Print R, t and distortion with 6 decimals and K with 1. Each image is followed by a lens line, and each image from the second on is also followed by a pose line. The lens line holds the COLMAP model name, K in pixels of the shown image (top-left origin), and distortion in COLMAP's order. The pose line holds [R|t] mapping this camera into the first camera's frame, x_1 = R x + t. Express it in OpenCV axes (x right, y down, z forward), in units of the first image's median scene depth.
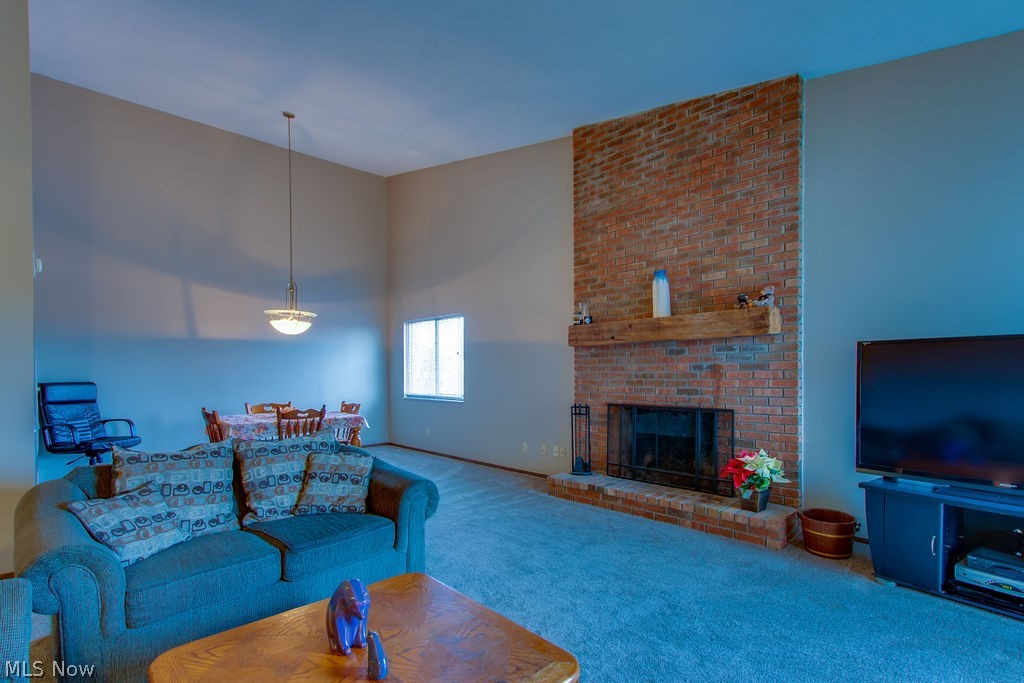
lens RADIAL K [[458.6, 0, 497.7], [0, 458.6, 380.0], [0, 0, 1]] dist [-0.006745, 0.001655]
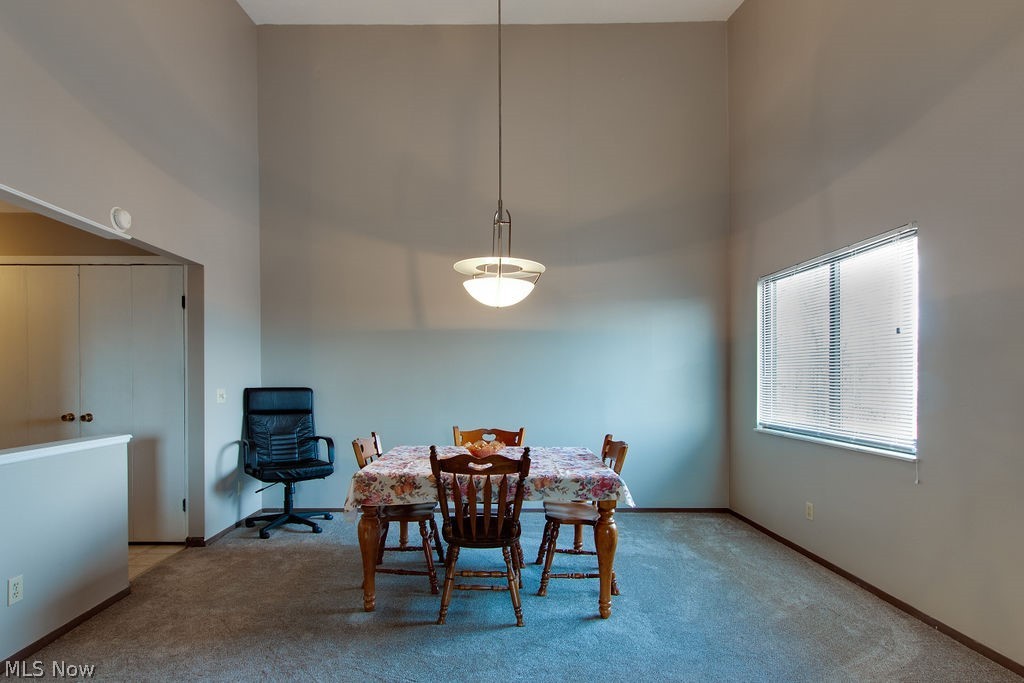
lens RADIAL K [[506.0, 0, 487.6], [0, 506.0, 372.4], [0, 0, 1]] dist [0.006028, 0.000338]
pose [[0.725849, 0.000101, -0.687854, -0.053389], [-0.021539, 0.999513, -0.022582, -0.008511], [0.687517, 0.031207, 0.725498, 0.569222]]
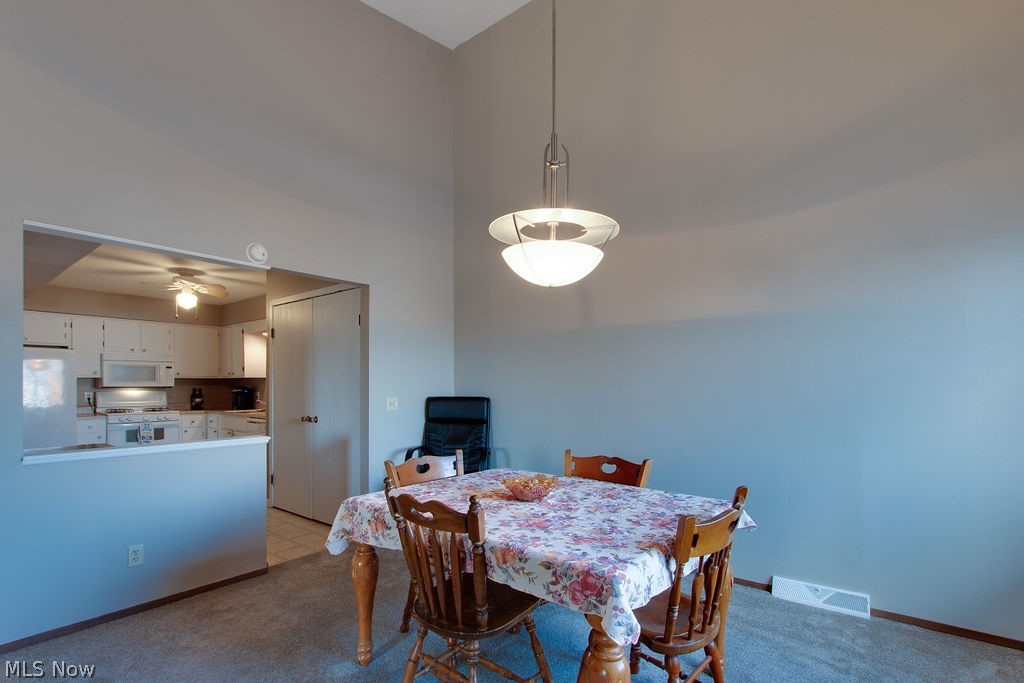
lens RADIAL K [[485.6, 0, 522.5], [0, 485.6, 379.7], [0, 0, 1]] dist [0.010310, -0.001089]
pose [[0.141427, -0.005431, -0.989934, -0.058951], [-0.020087, 0.999763, -0.008354, -0.018546], [0.989745, 0.021066, 0.141284, 0.935339]]
